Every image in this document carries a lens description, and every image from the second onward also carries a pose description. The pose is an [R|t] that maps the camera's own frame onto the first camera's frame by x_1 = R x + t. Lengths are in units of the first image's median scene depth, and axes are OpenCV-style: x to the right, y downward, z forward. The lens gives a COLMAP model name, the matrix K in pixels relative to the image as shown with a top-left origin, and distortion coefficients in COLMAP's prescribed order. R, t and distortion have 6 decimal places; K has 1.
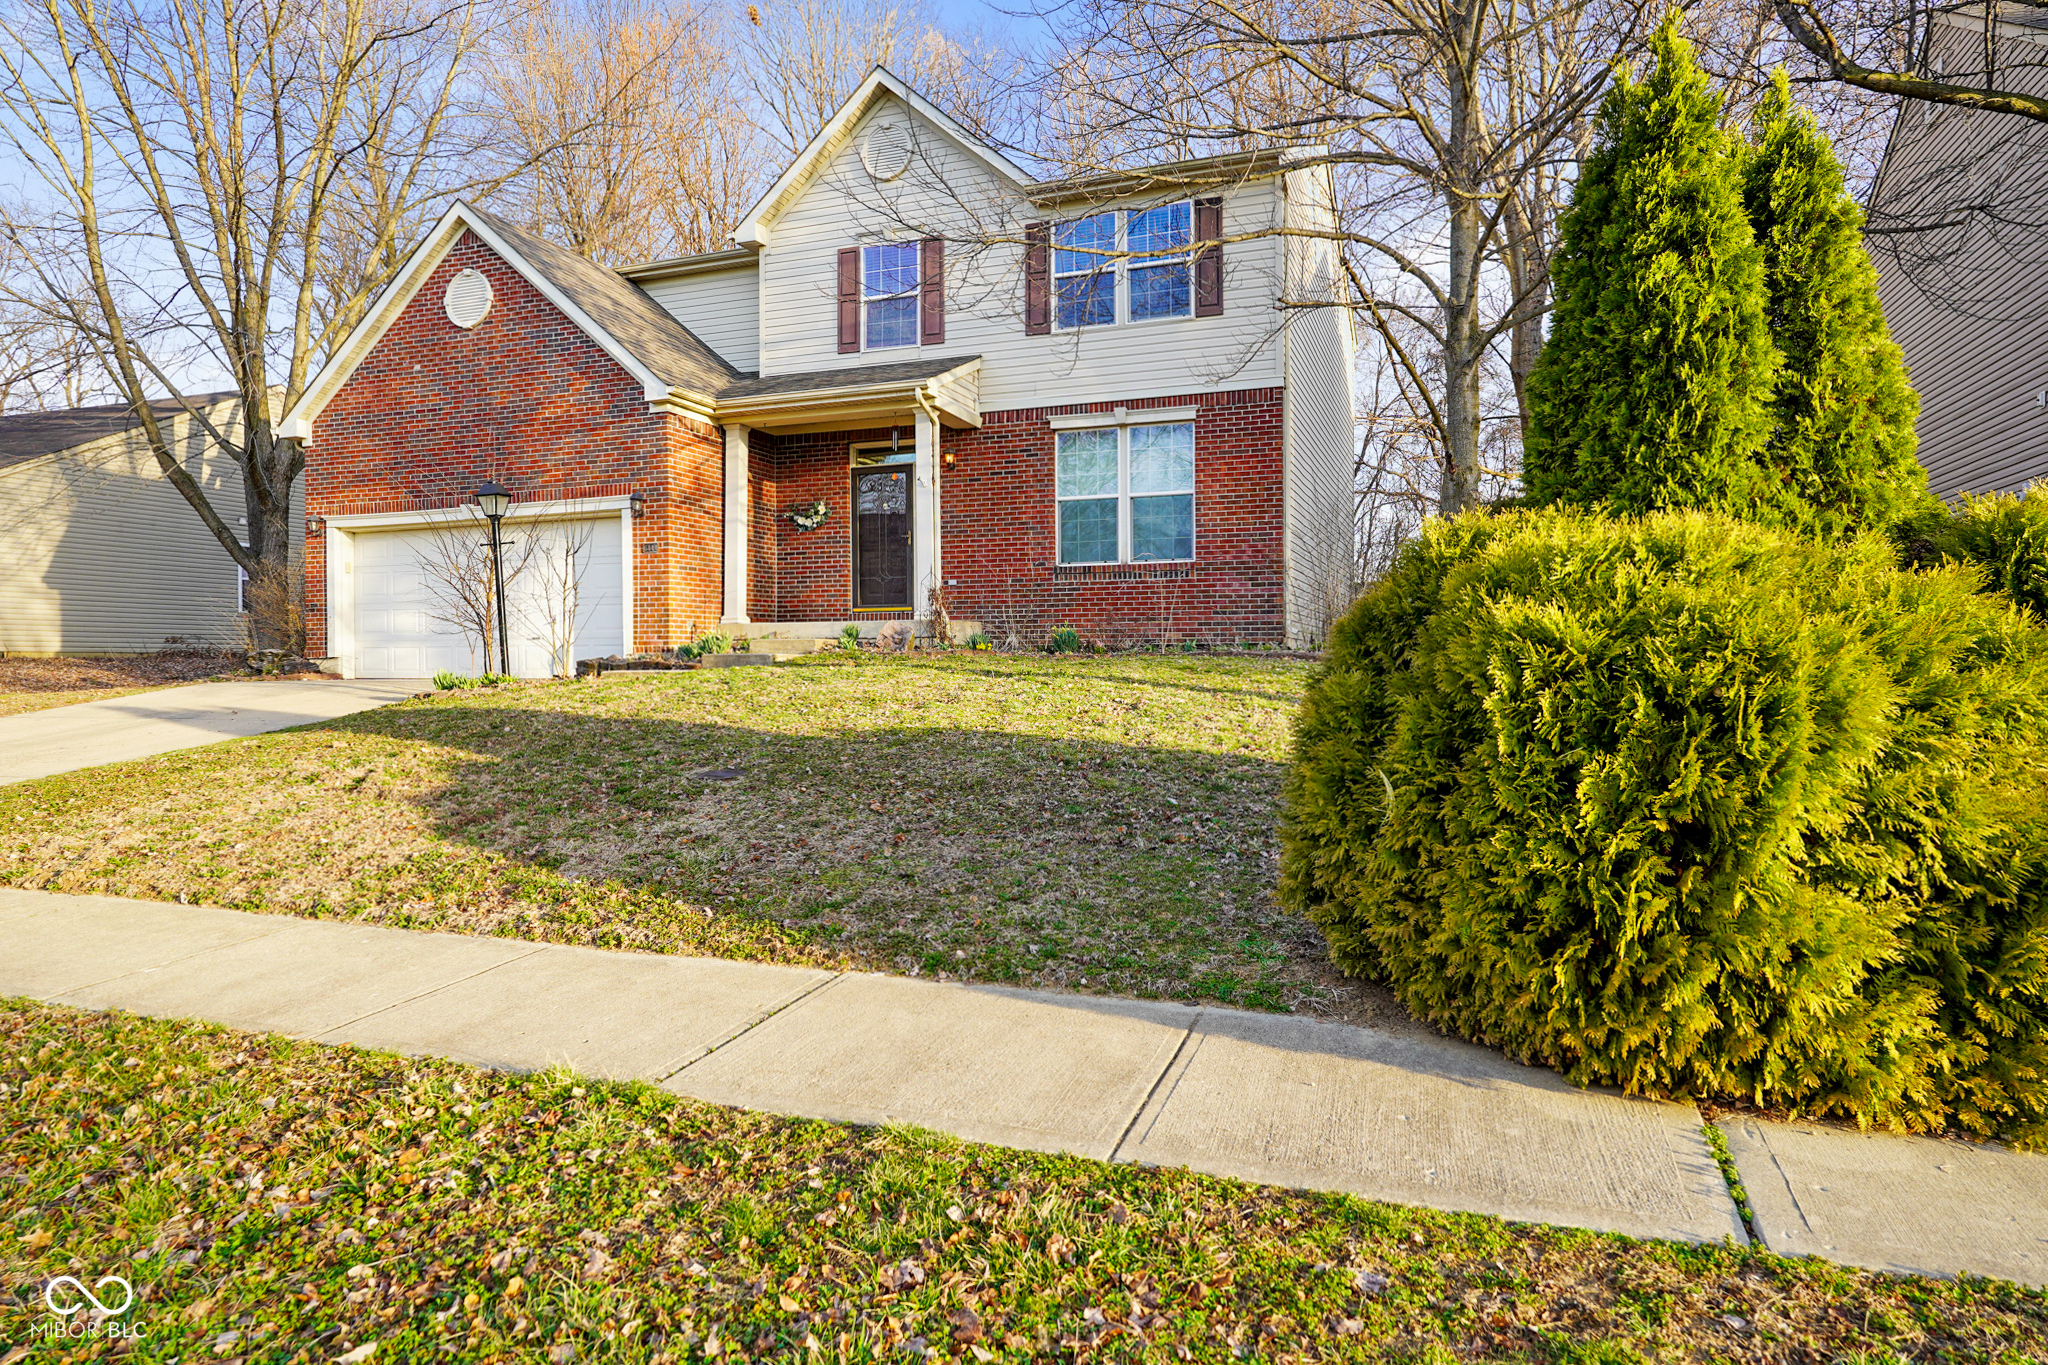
lens RADIAL K [[1184.1, 0, 1024.0], [0, 1184.1, 682.5], [0, 0, 1]] dist [-0.003135, -0.000362]
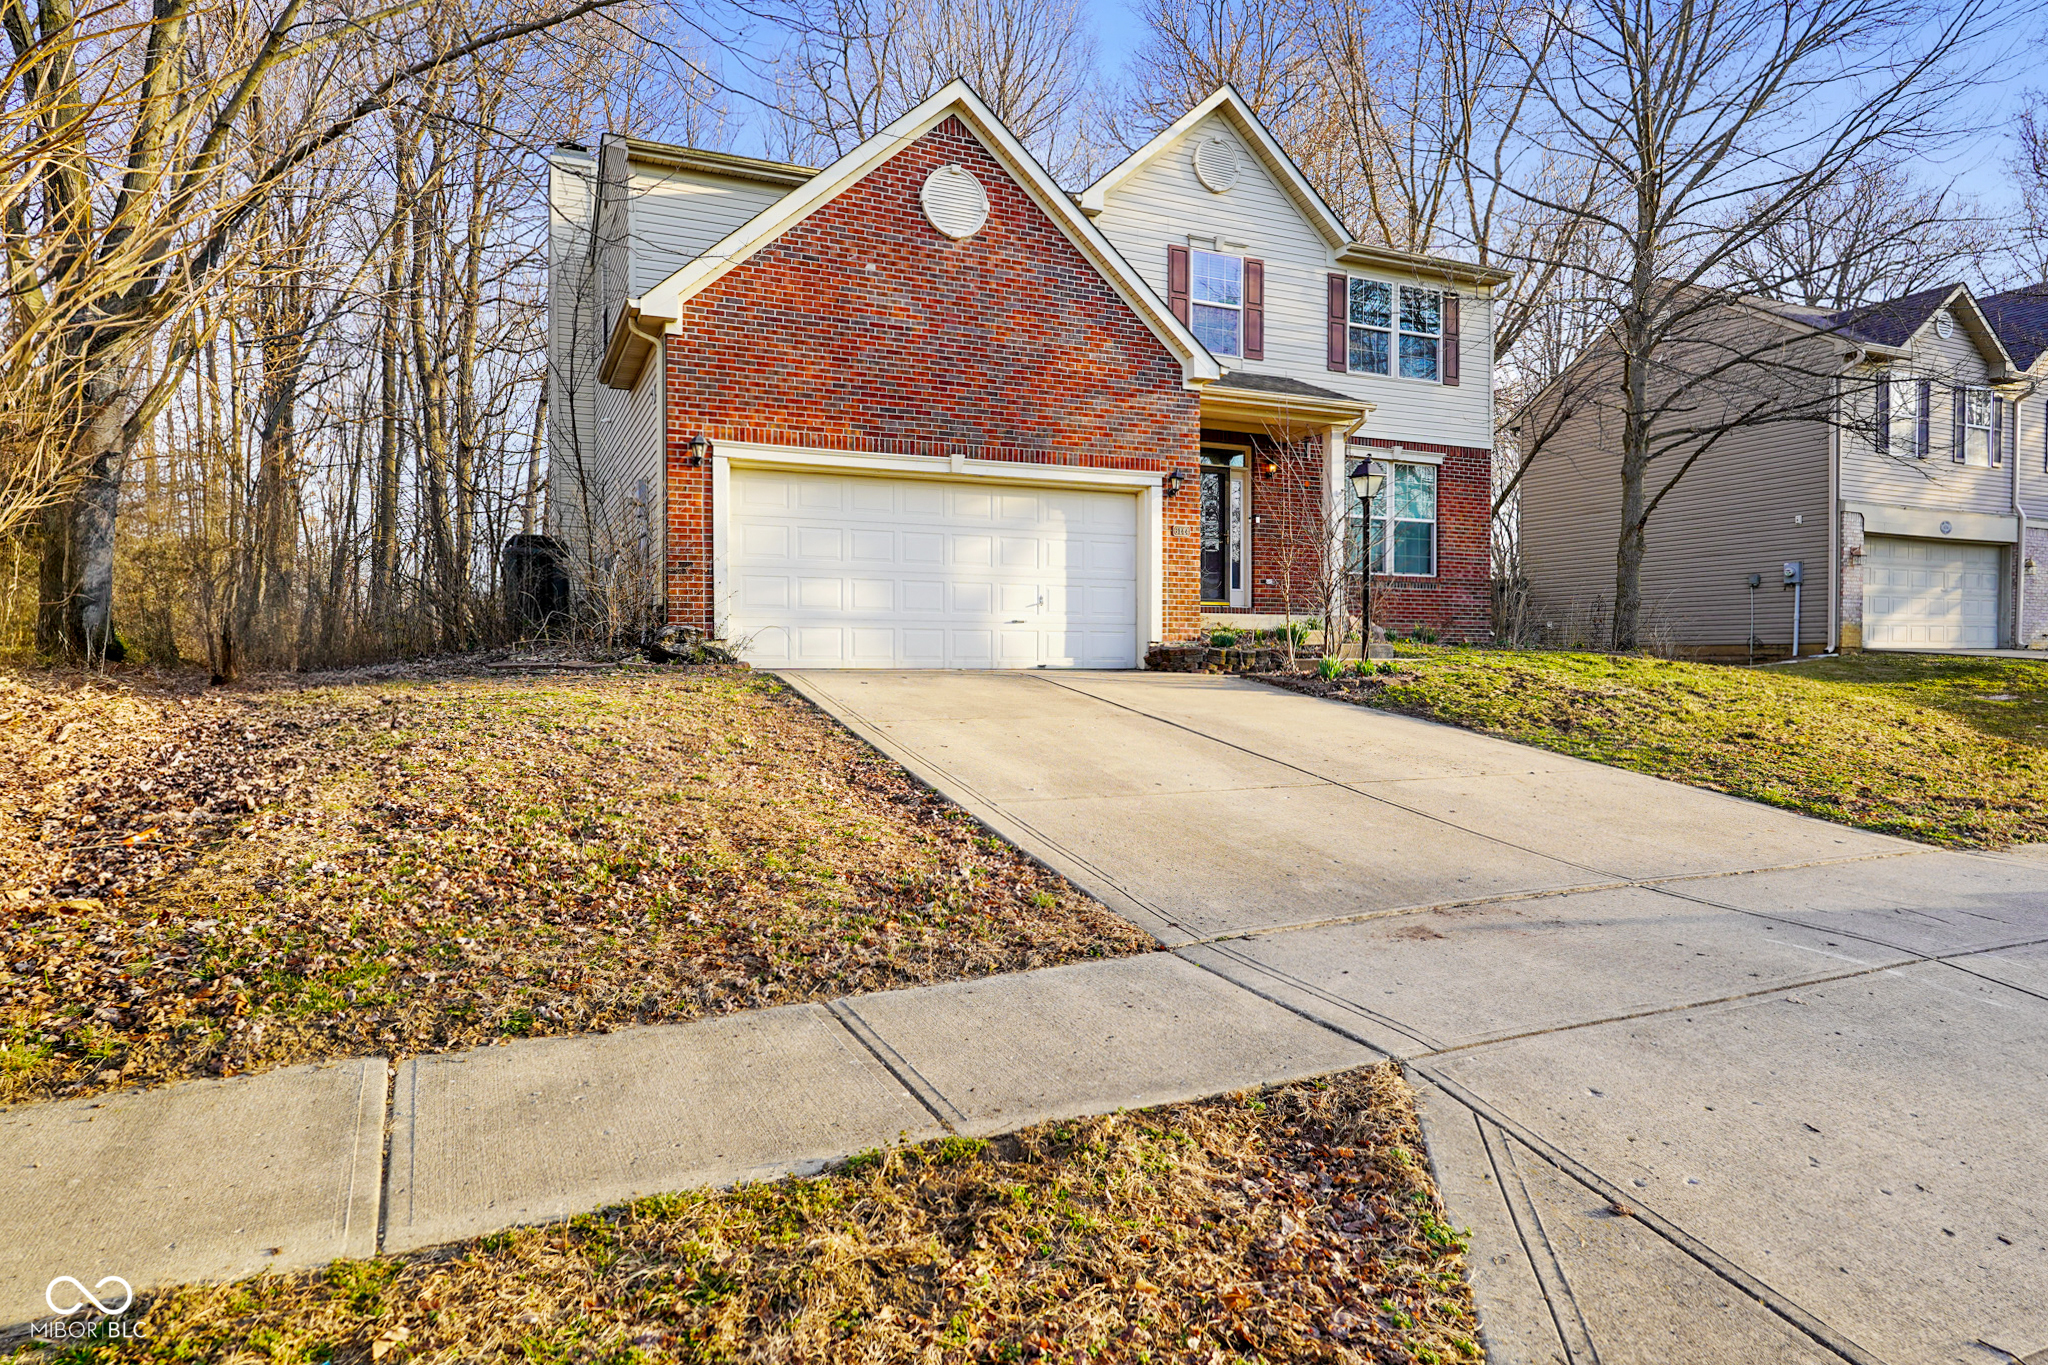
lens RADIAL K [[1197.8, 0, 1050.7], [0, 1197.8, 695.3], [0, 0, 1]] dist [0.003500, 0.000410]
pose [[0.705304, -0.014312, 0.708760, -1.014437], [0.009836, 0.999898, 0.010403, 0.006995], [-0.708836, -0.000366, 0.705373, 0.372663]]
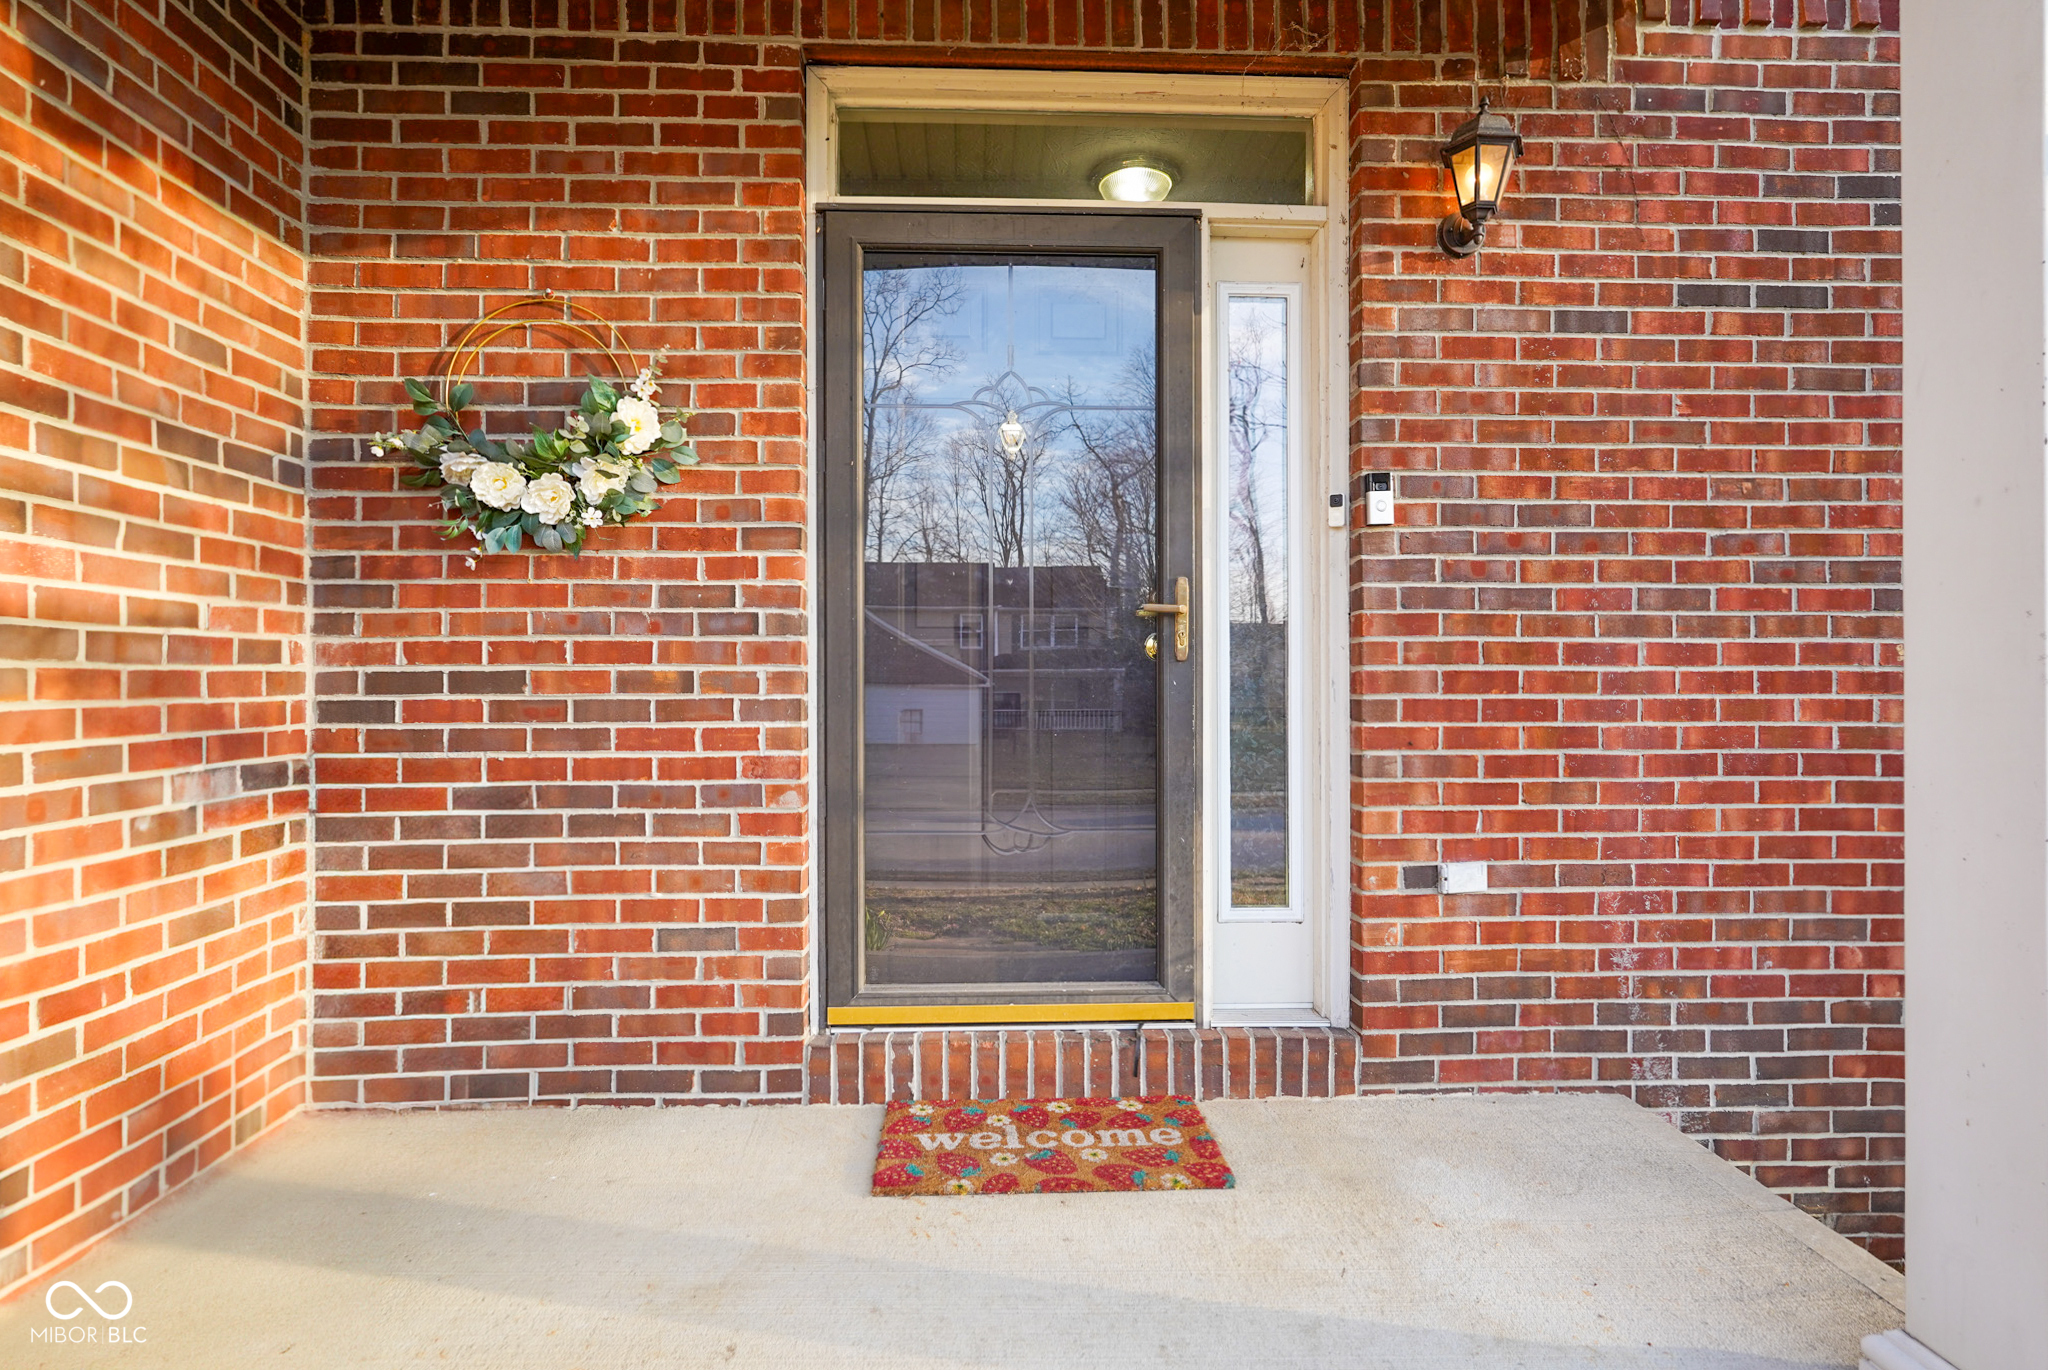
lens RADIAL K [[1081.2, 0, 1024.0], [0, 1081.2, 685.0], [0, 0, 1]] dist [-0.003879, 0.000595]
pose [[0.924130, 0.000930, 0.382077, -0.190219], [0.001830, 0.999975, -0.006859, -0.116050], [-0.382074, 0.007038, 0.924105, 0.896568]]
